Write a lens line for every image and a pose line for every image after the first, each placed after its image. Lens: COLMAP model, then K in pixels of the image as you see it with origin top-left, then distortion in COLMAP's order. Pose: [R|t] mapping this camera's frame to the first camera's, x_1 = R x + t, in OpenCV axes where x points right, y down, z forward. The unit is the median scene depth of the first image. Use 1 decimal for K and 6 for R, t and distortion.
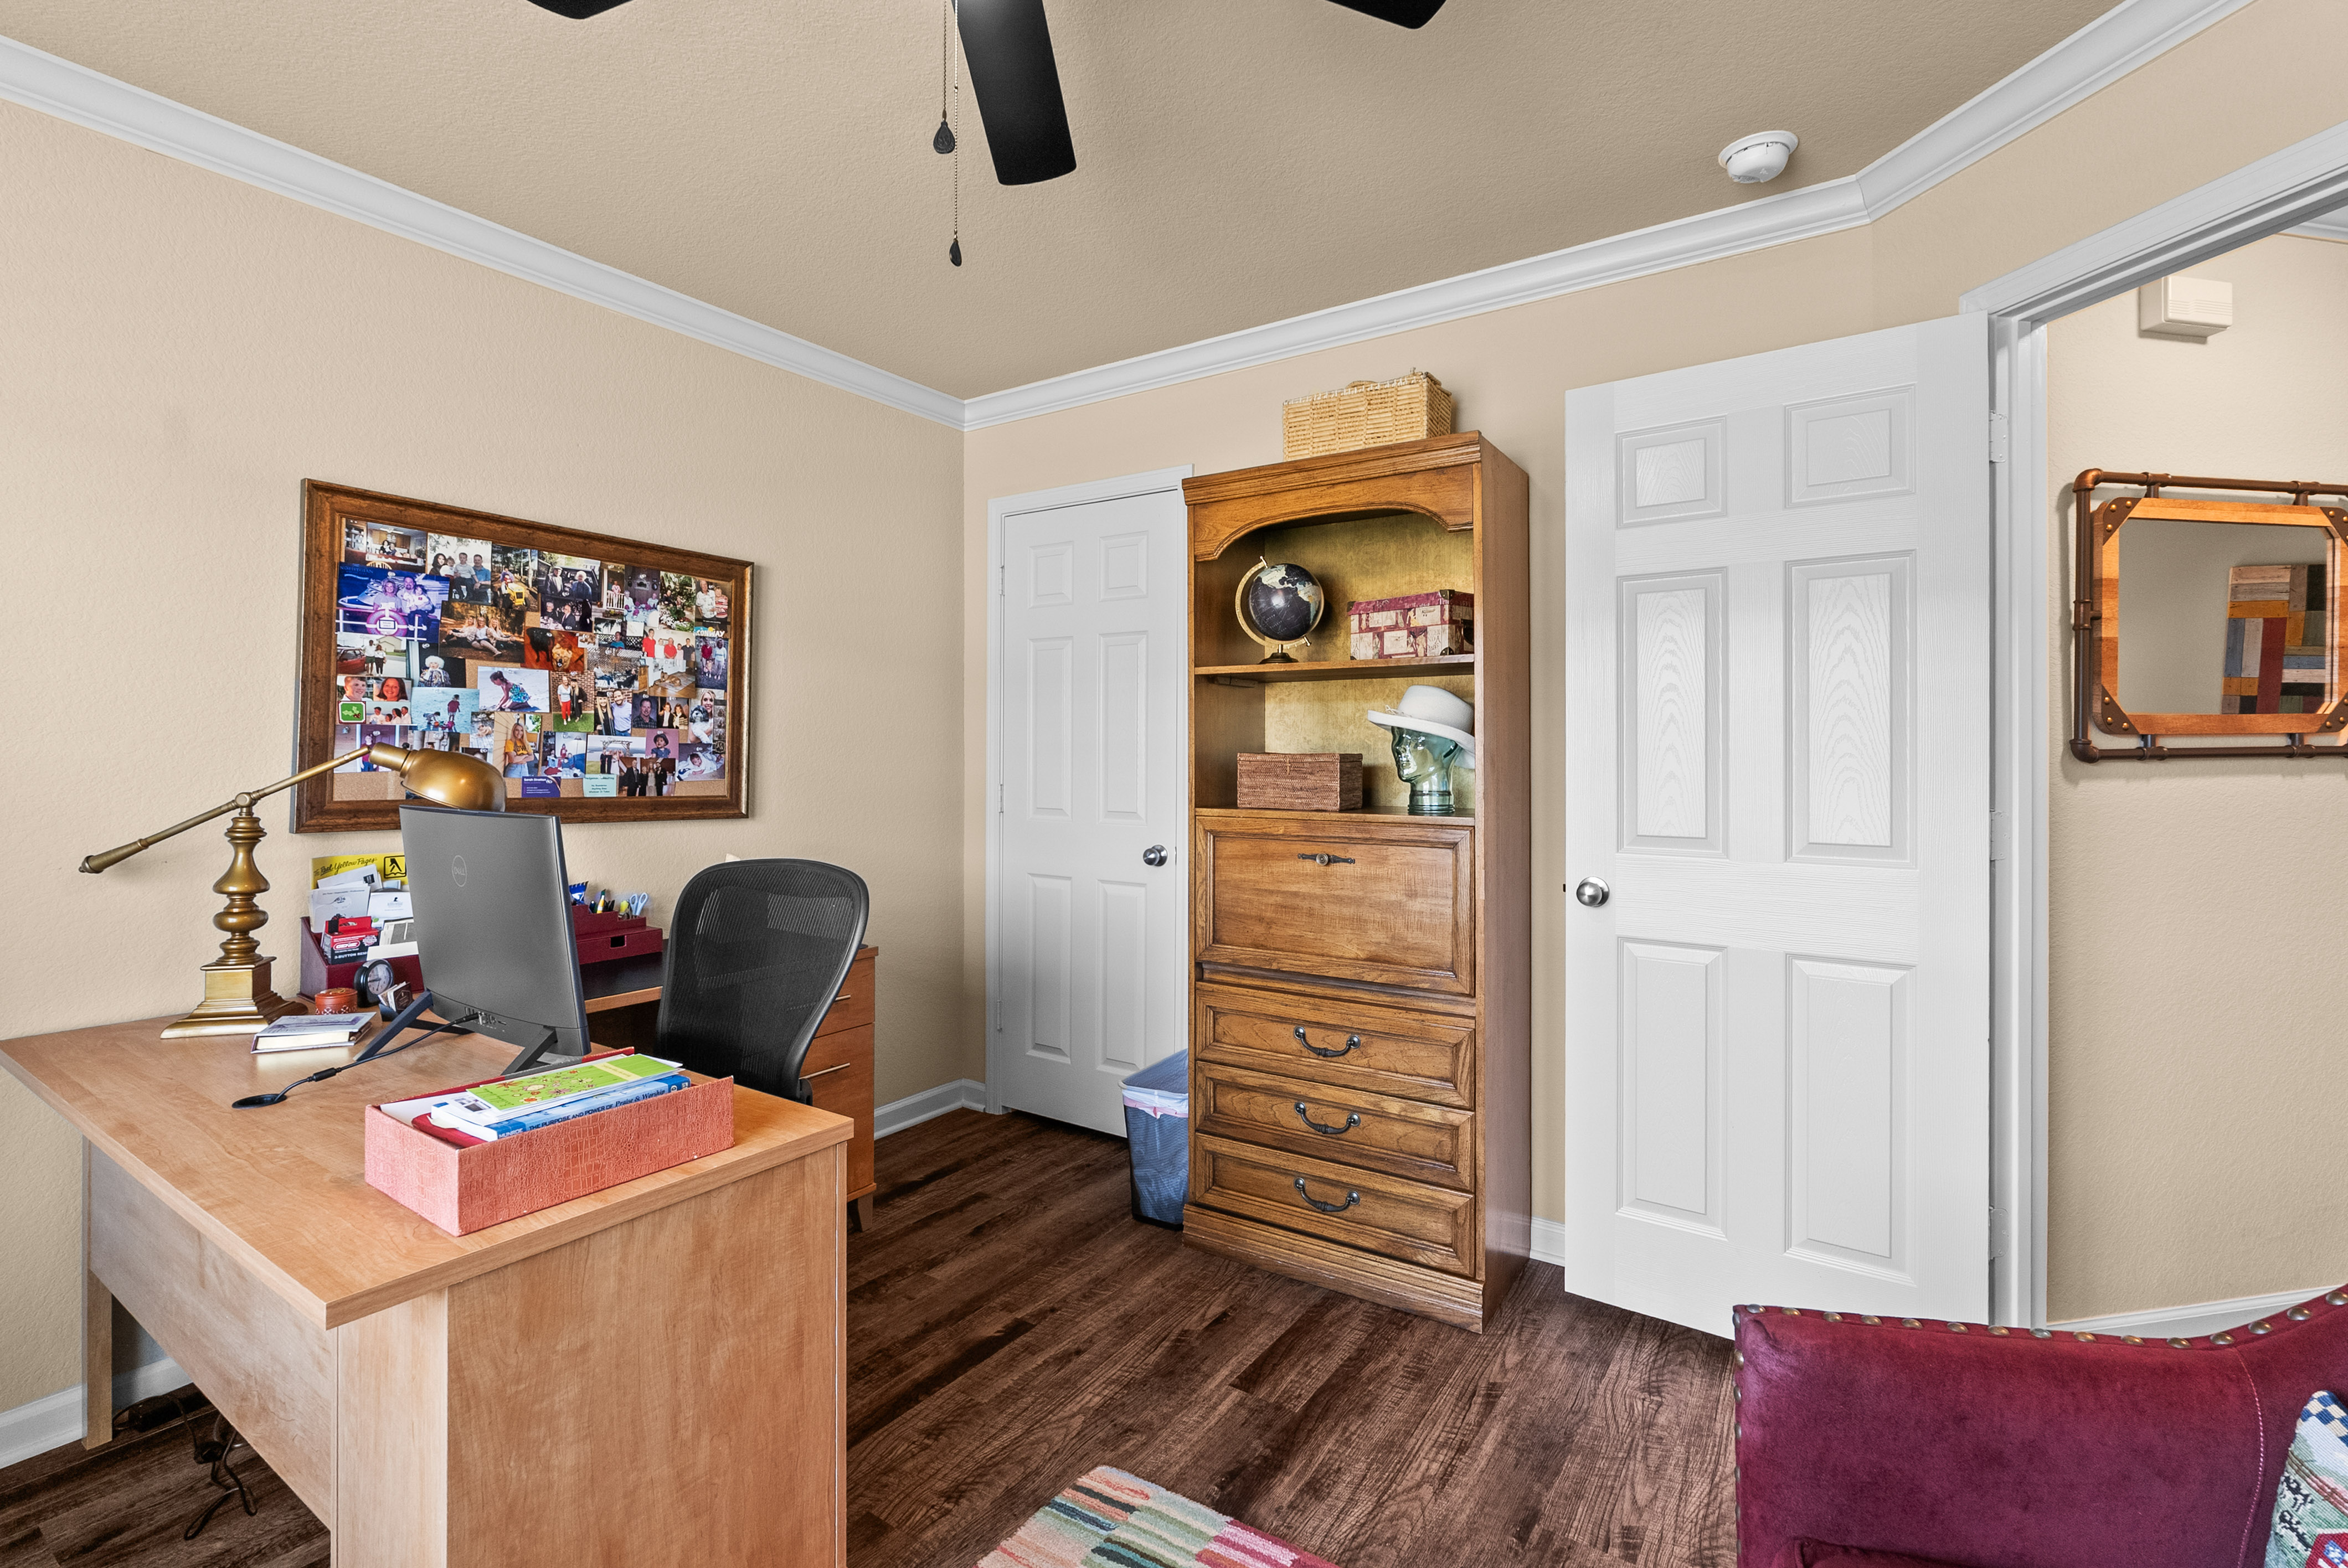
lens RADIAL K [[1061.3, 0, 1182.2], [0, 1061.3, 749.7], [0, 0, 1]] dist [-0.011801, 0.000668]
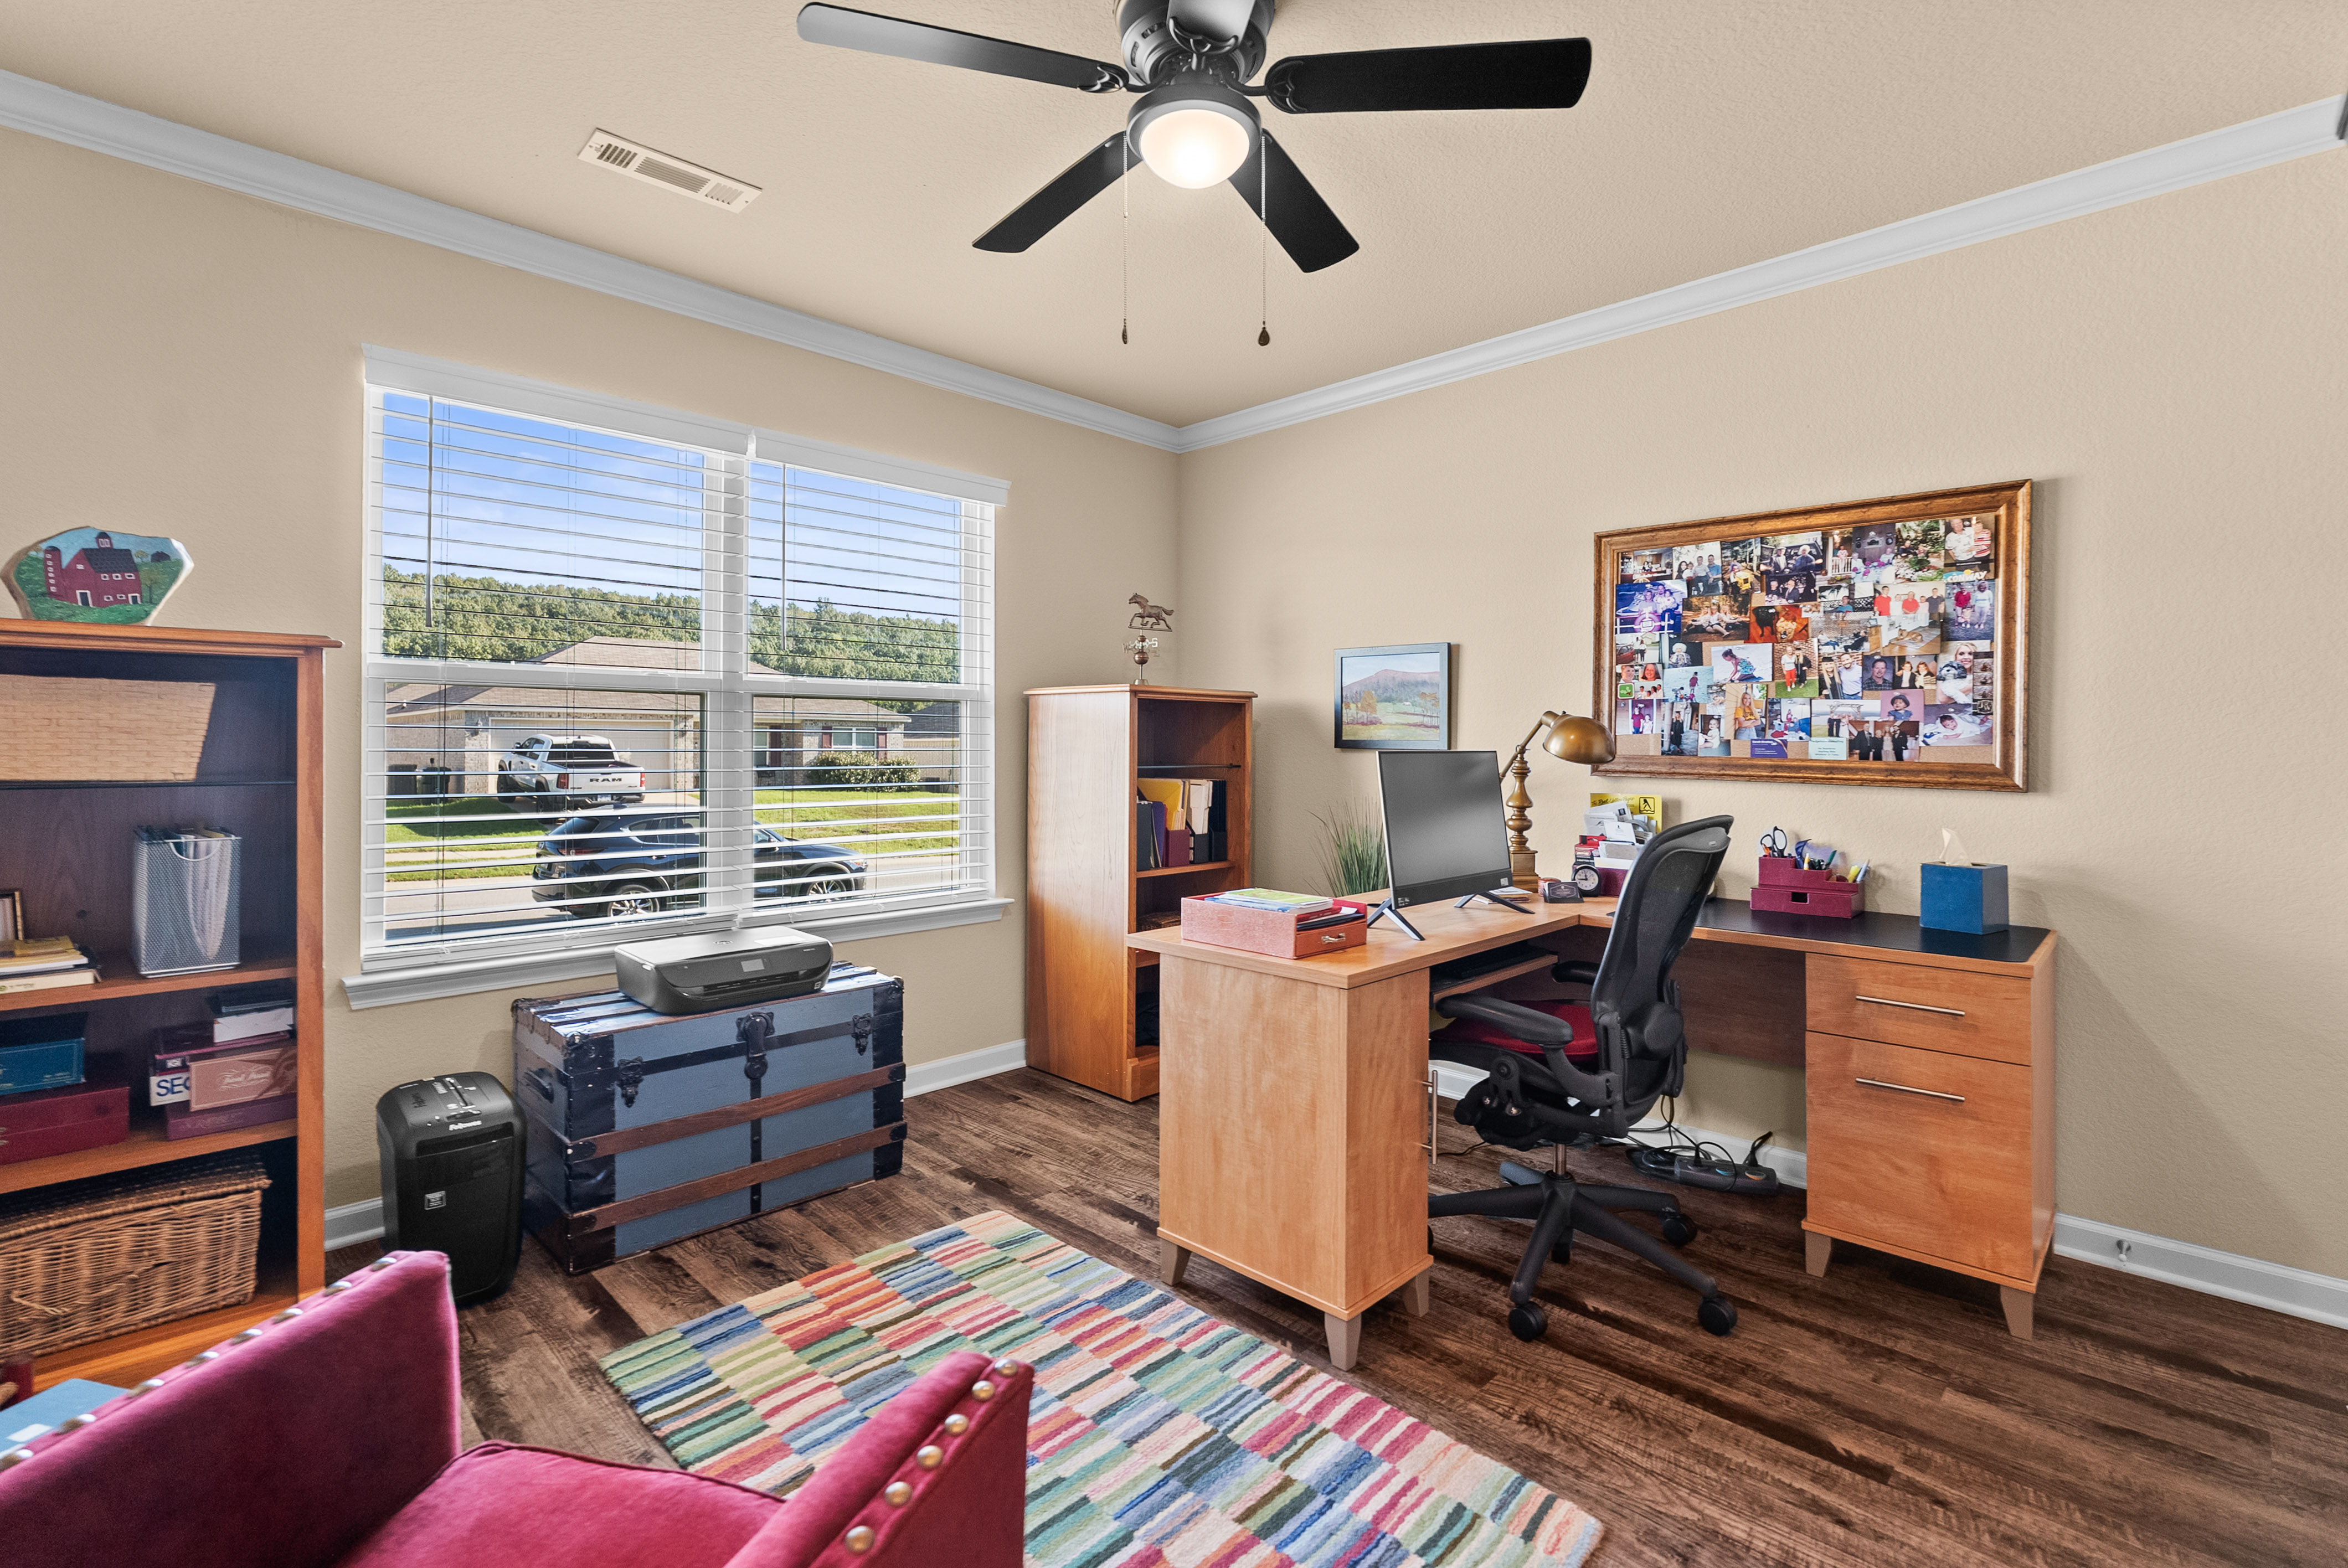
lens RADIAL K [[1061.3, 0, 1182.2], [0, 1061.3, 749.7], [0, 0, 1]] dist [-0.011801, 0.000668]
pose [[-0.191533, -0.000216, -0.981486, 0.585492], [0.000847, 1.000000, -0.000386, 0.035319], [0.981486, -0.000905, -0.191532, 0.587983]]
